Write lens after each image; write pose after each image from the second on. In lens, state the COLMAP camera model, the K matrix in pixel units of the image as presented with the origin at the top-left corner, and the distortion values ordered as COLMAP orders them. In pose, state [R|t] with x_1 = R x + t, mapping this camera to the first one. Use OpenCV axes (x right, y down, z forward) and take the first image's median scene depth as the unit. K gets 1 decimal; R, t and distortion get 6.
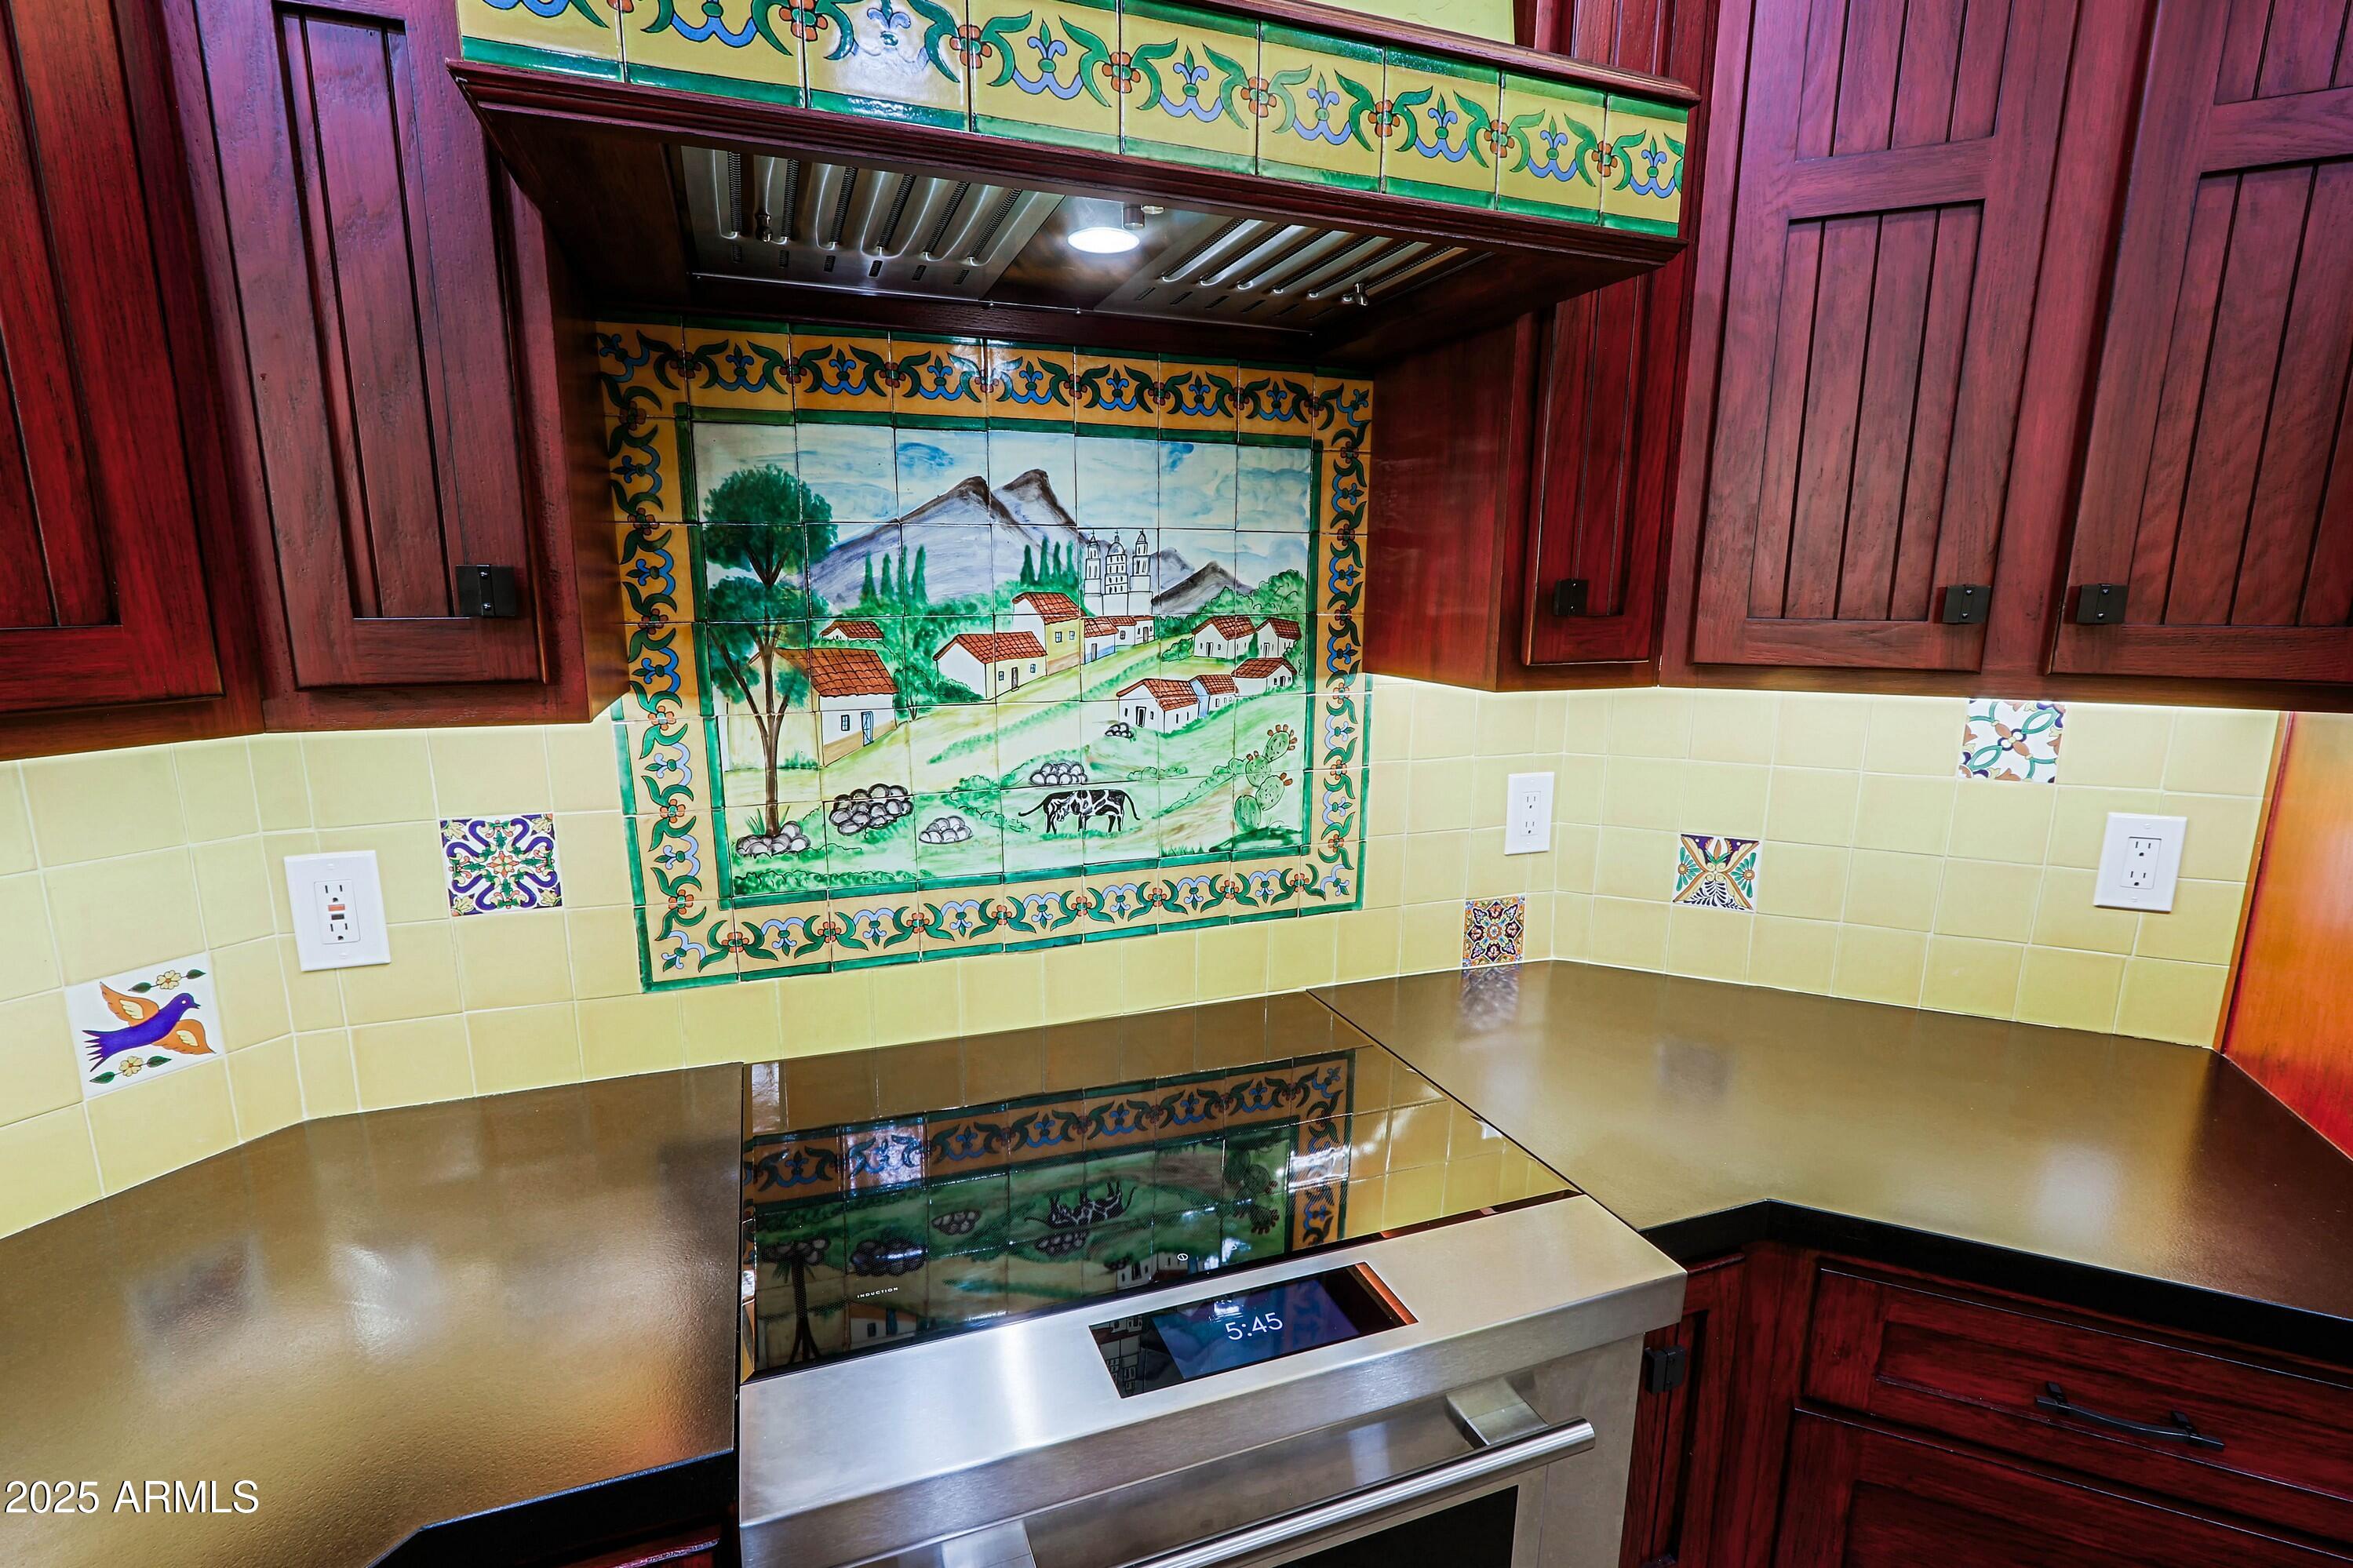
lens RADIAL K [[1099.0, 0, 1168.3], [0, 1099.0, 813.0], [0, 0, 1]] dist [-0.016104, 0.006772]
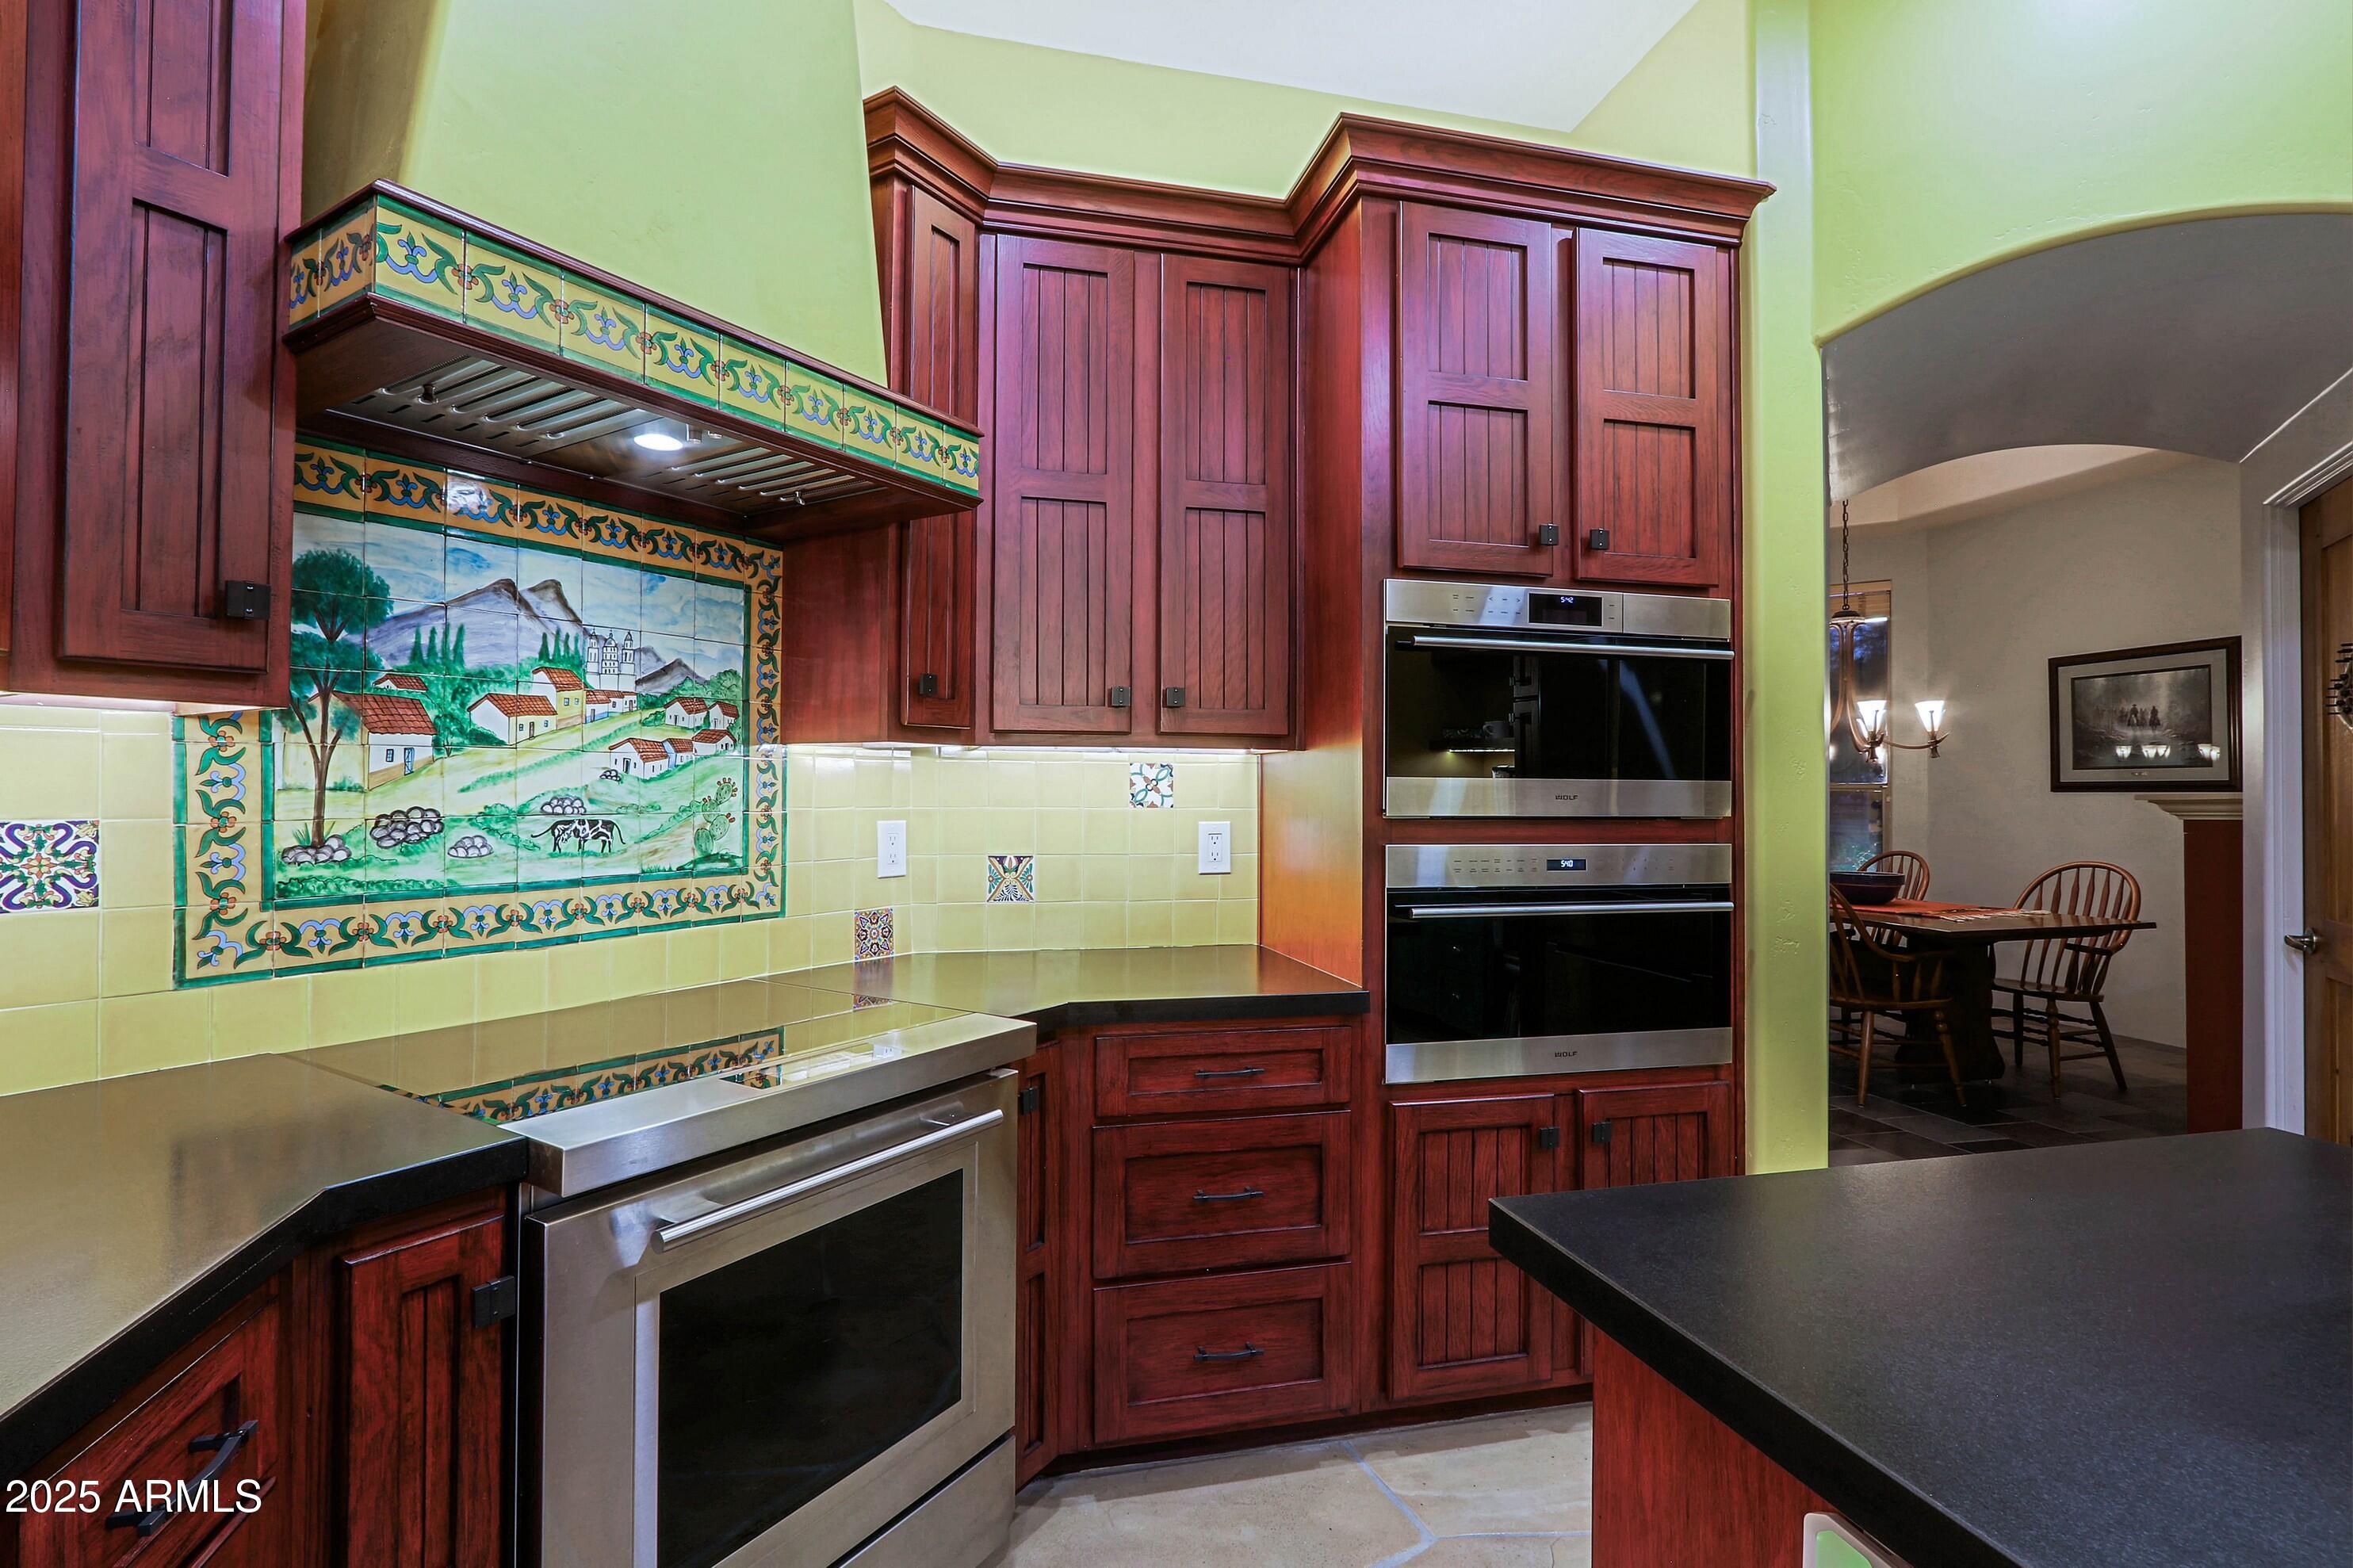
lens RADIAL K [[1105.7, 0, 1164.9], [0, 1105.7, 779.0], [0, 0, 1]] dist [-0.009941, -0.000799]
pose [[0.794101, 0.006749, 0.607748, -0.348992], [0.119963, 0.978527, -0.167613, 0.253036], [-0.595829, 0.206010, 0.776240, -0.472044]]
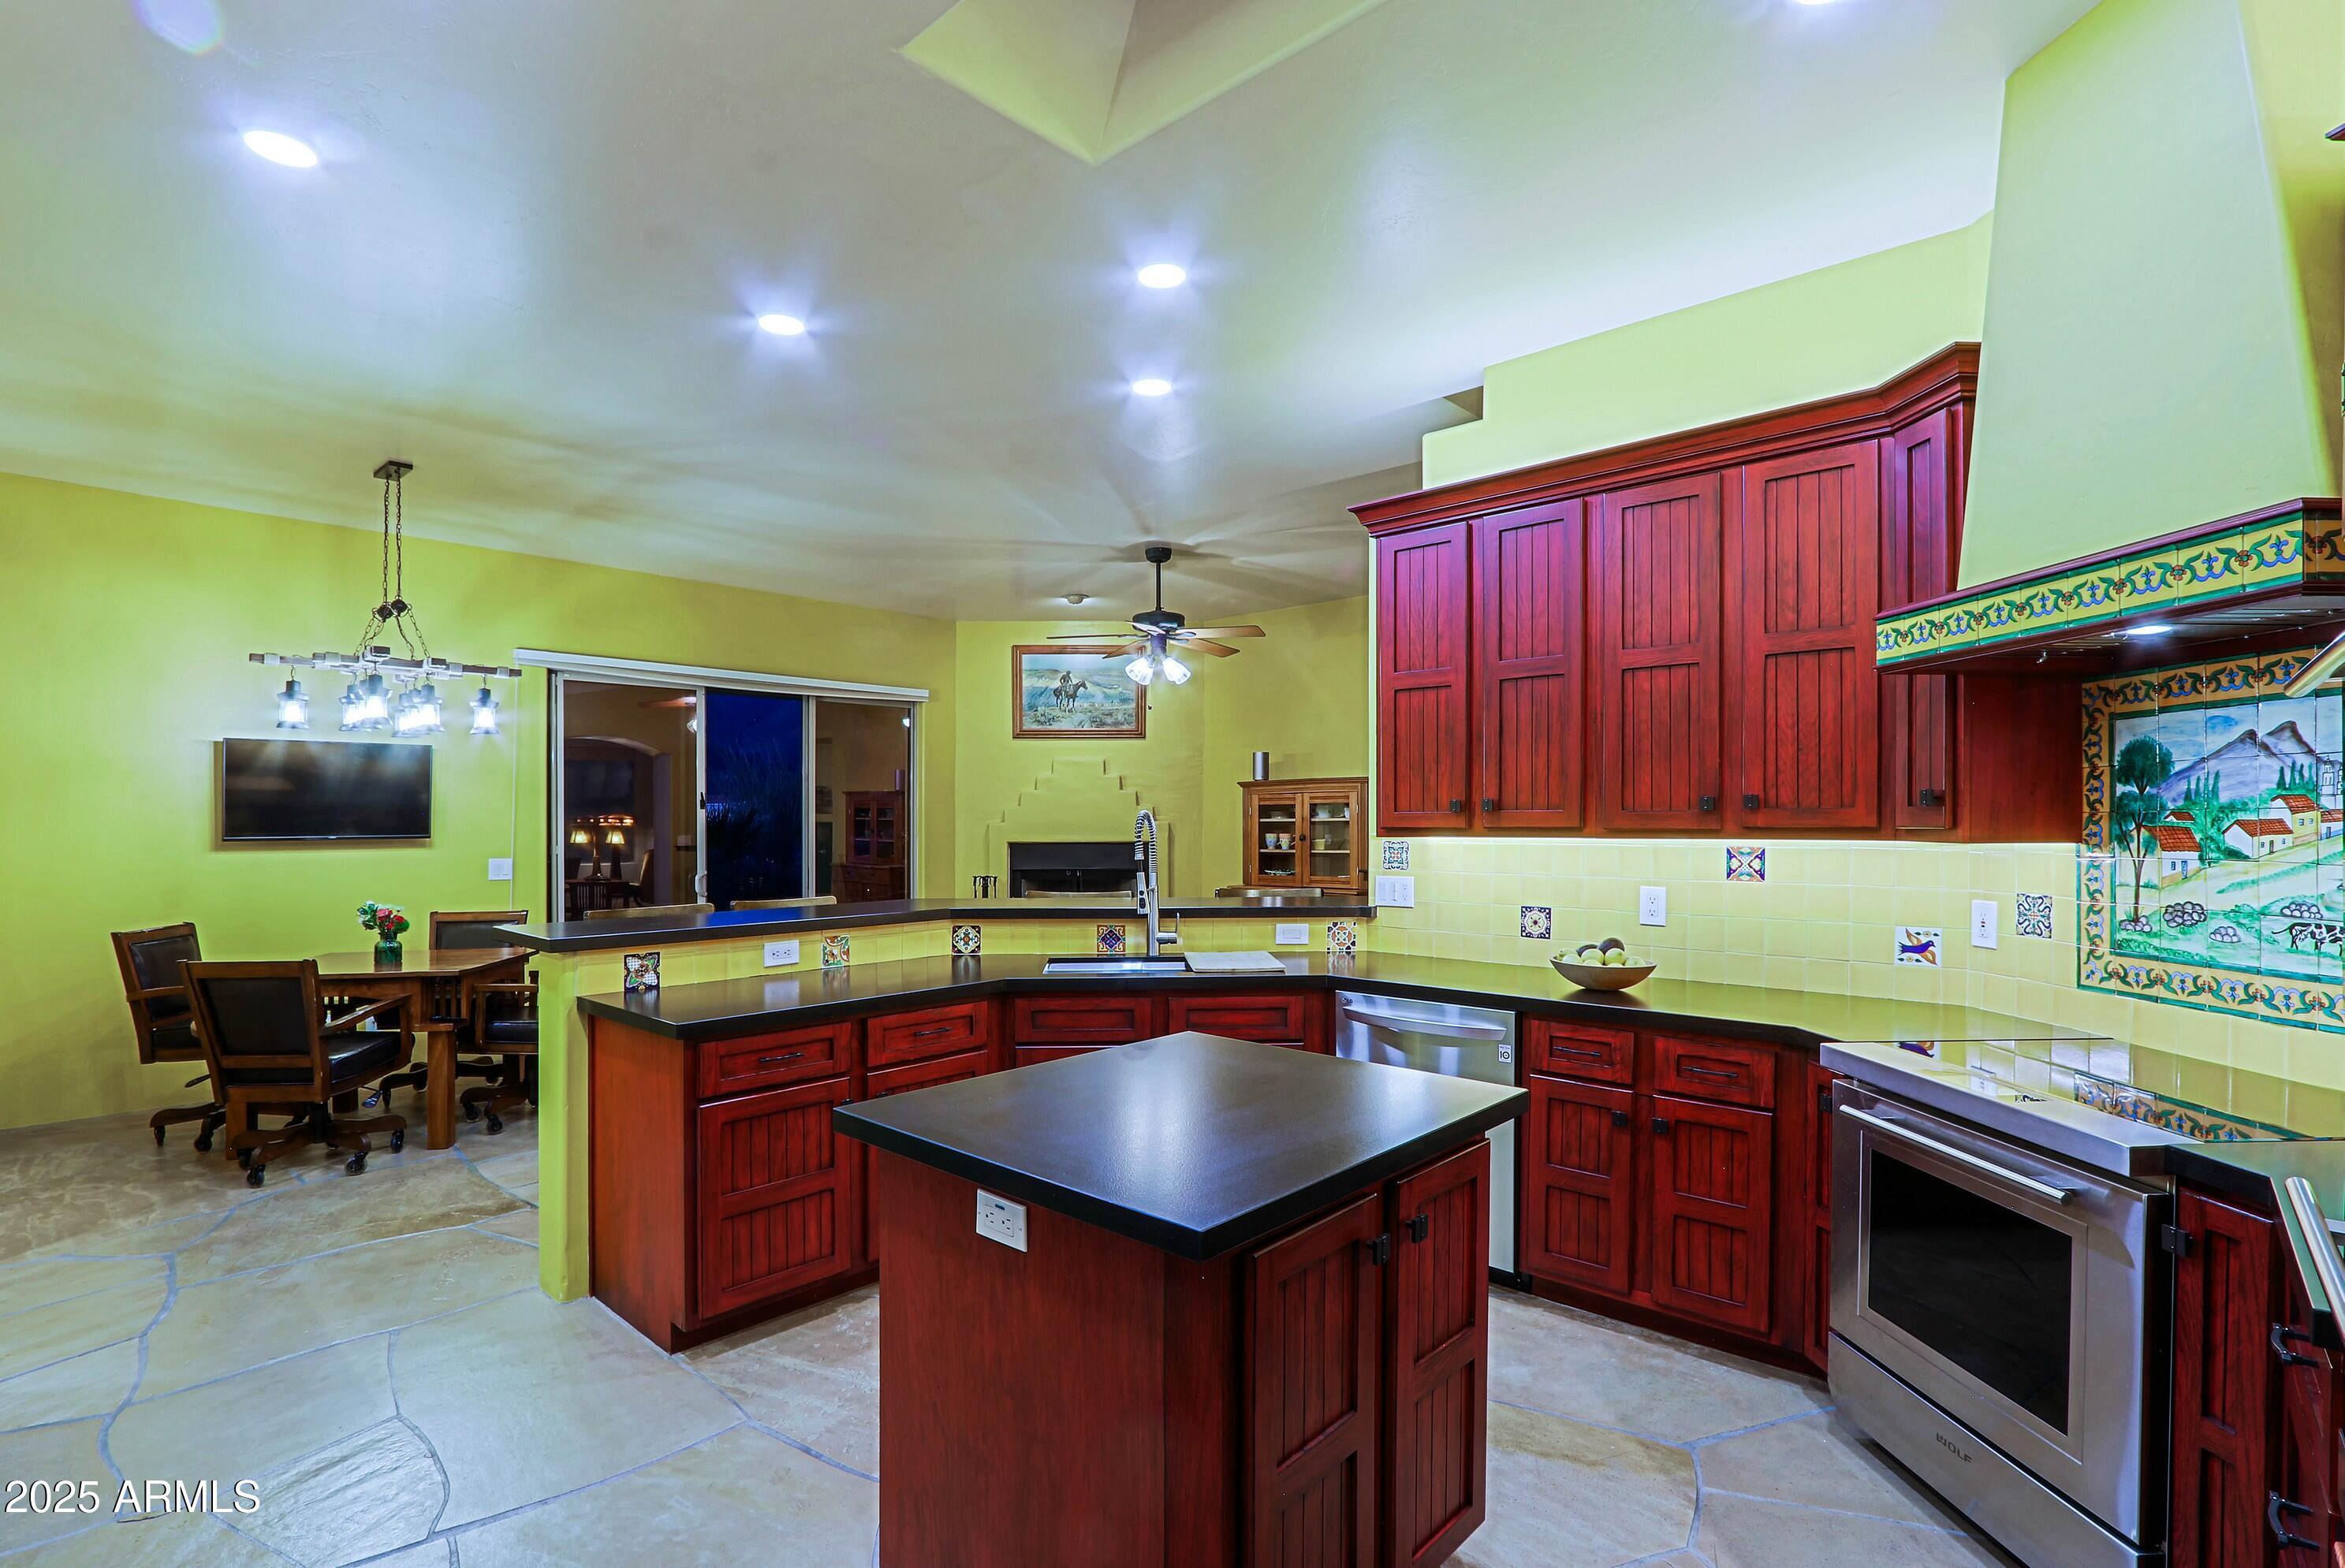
lens RADIAL K [[1095.2, 0, 1164.3], [0, 1095.2, 812.9], [0, 0, 1]] dist [-0.016104, 0.006772]
pose [[-0.310246, -0.008658, -0.950617, 1.953507], [-0.193333, 0.979636, 0.054175, 0.059578], [0.930790, 0.200593, -0.305602, -0.044859]]
